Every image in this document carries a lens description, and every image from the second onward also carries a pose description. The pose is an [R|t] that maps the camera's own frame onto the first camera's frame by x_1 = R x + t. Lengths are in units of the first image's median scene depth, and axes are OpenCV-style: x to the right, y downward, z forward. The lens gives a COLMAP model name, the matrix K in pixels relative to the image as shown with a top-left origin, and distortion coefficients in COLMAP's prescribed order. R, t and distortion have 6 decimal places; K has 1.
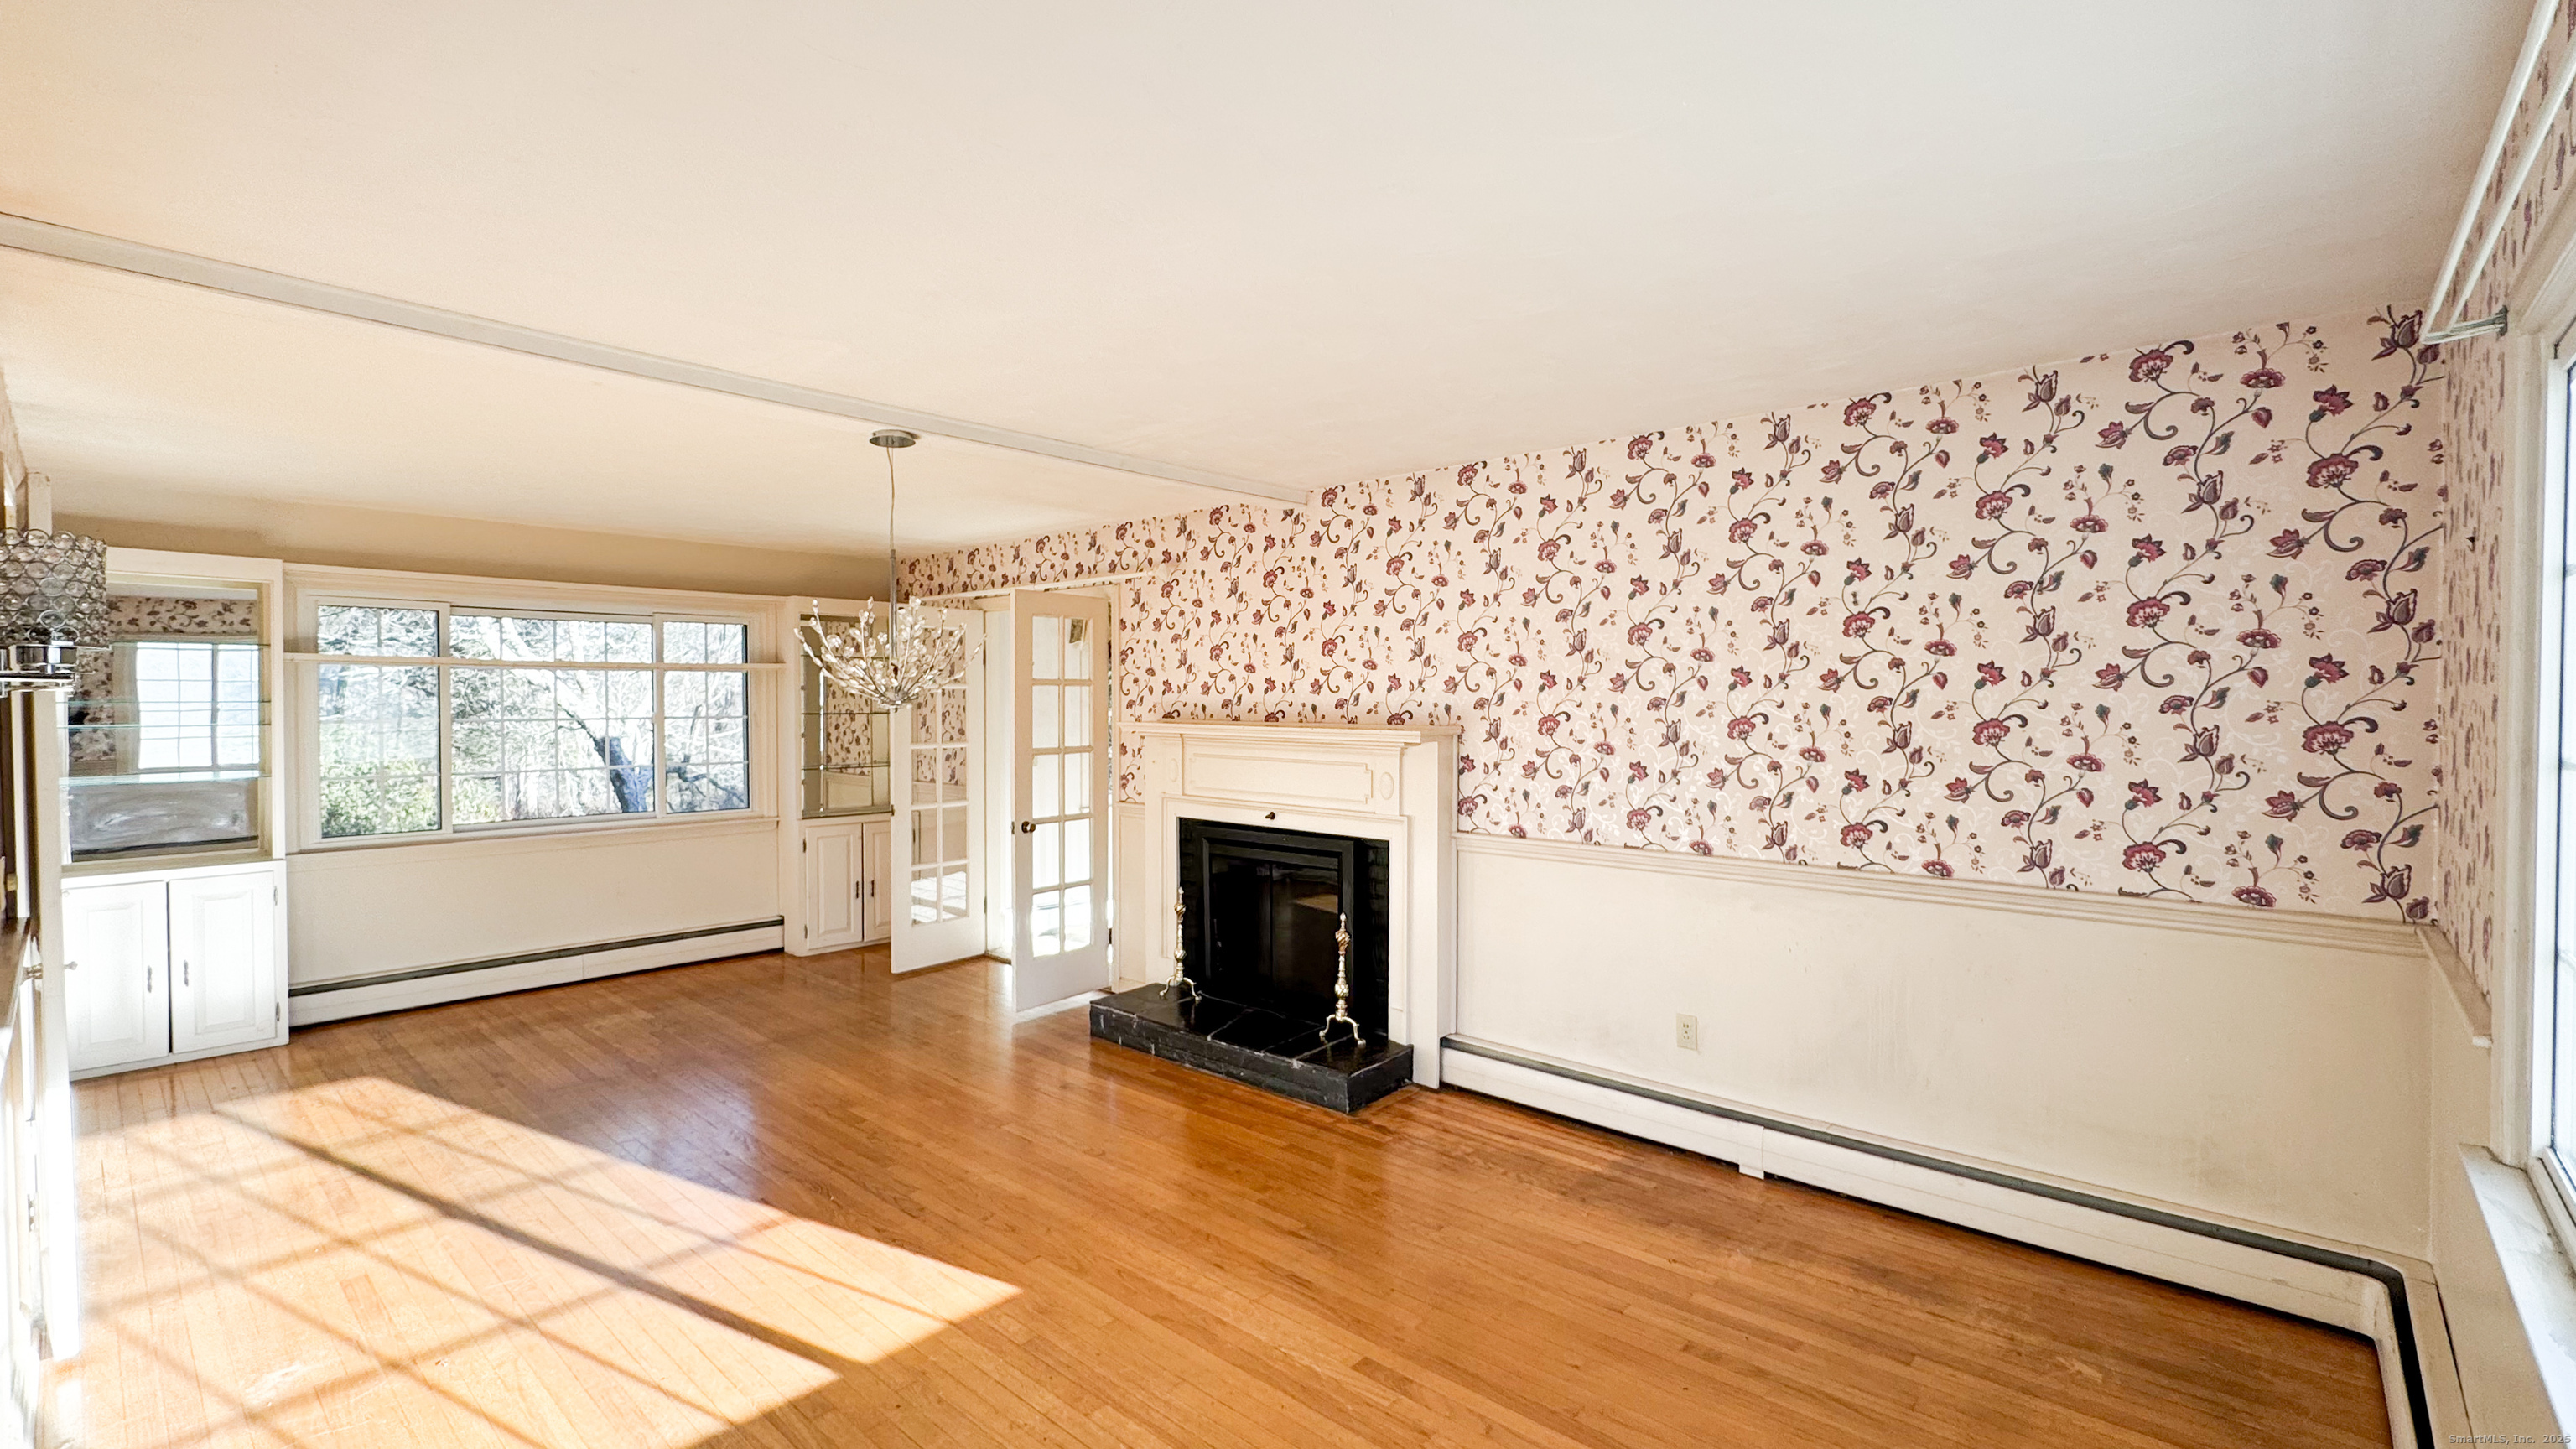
lens RADIAL K [[1112.7, 0, 1277.3], [0, 1112.7, 730.1], [0, 0, 1]] dist [-0.026751, -0.000146]
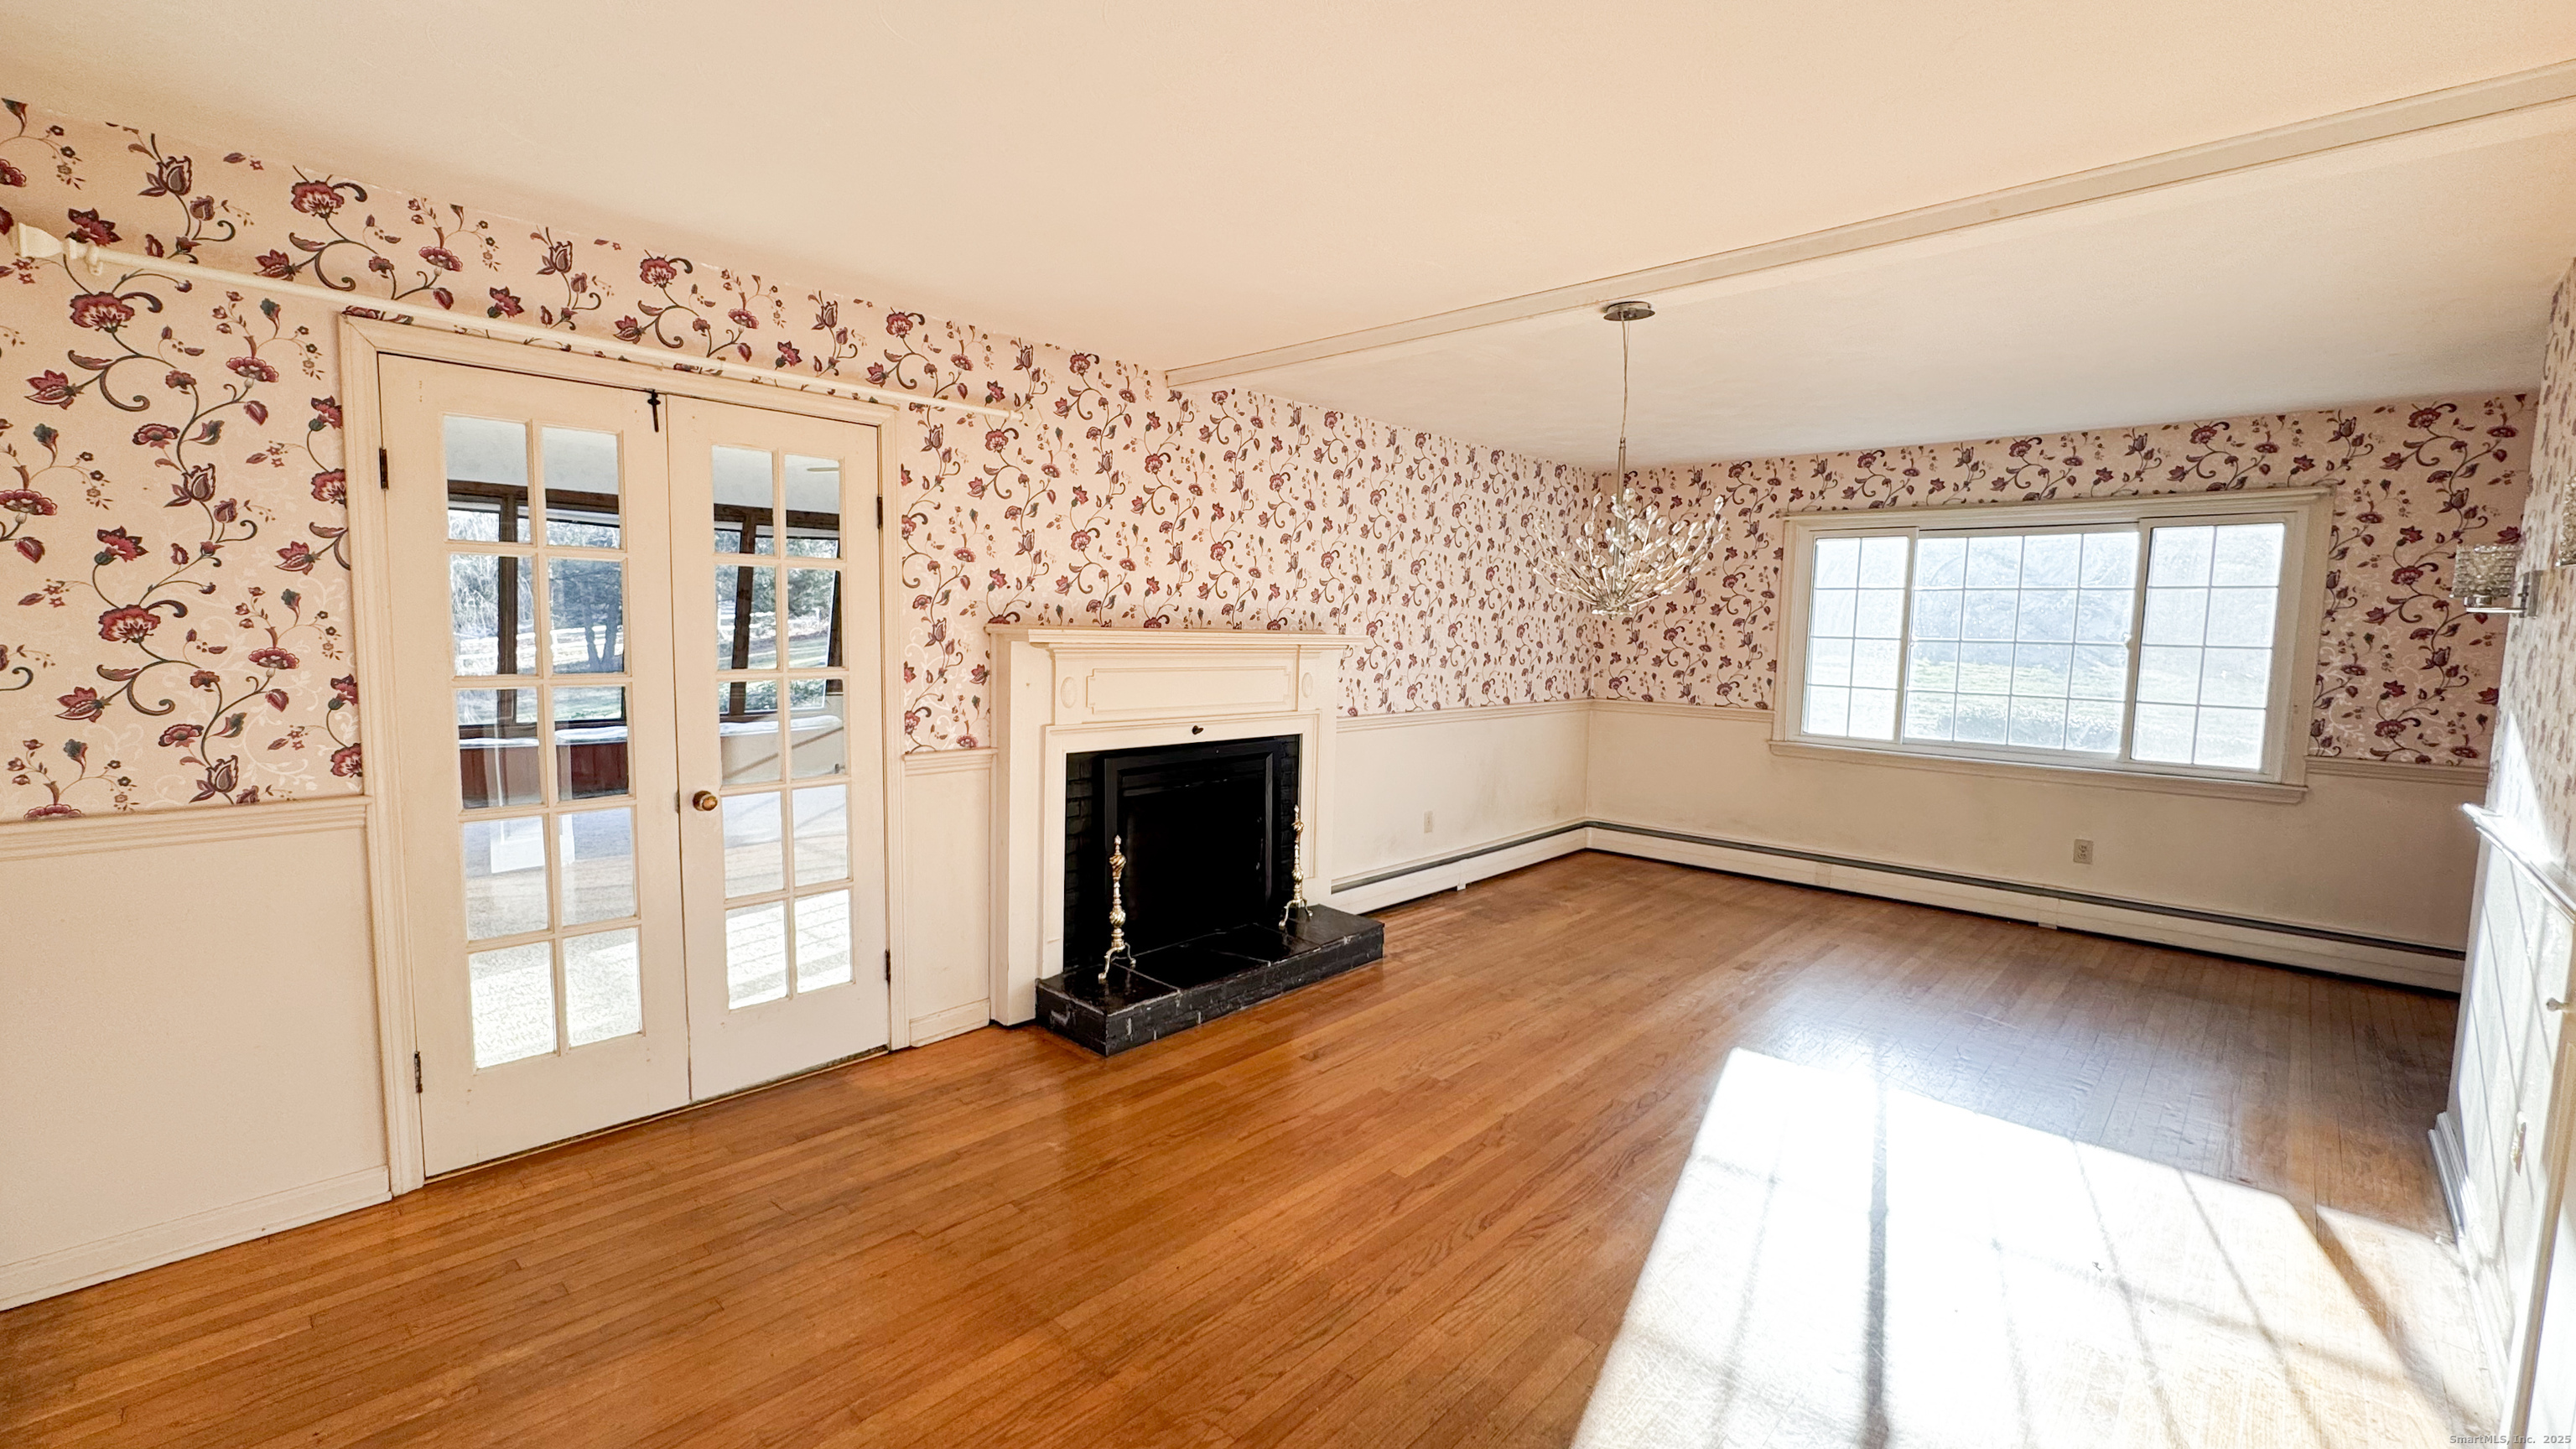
lens RADIAL K [[1112.7, 0, 1277.3], [0, 1112.7, 730.1], [0, 0, 1]] dist [-0.026751, -0.000146]
pose [[-0.001652, -0.103427, 0.994636, -0.938895], [-0.001204, 0.994637, 0.103425, -0.019026], [-0.999998, -0.001026, -0.001768, 0.946724]]
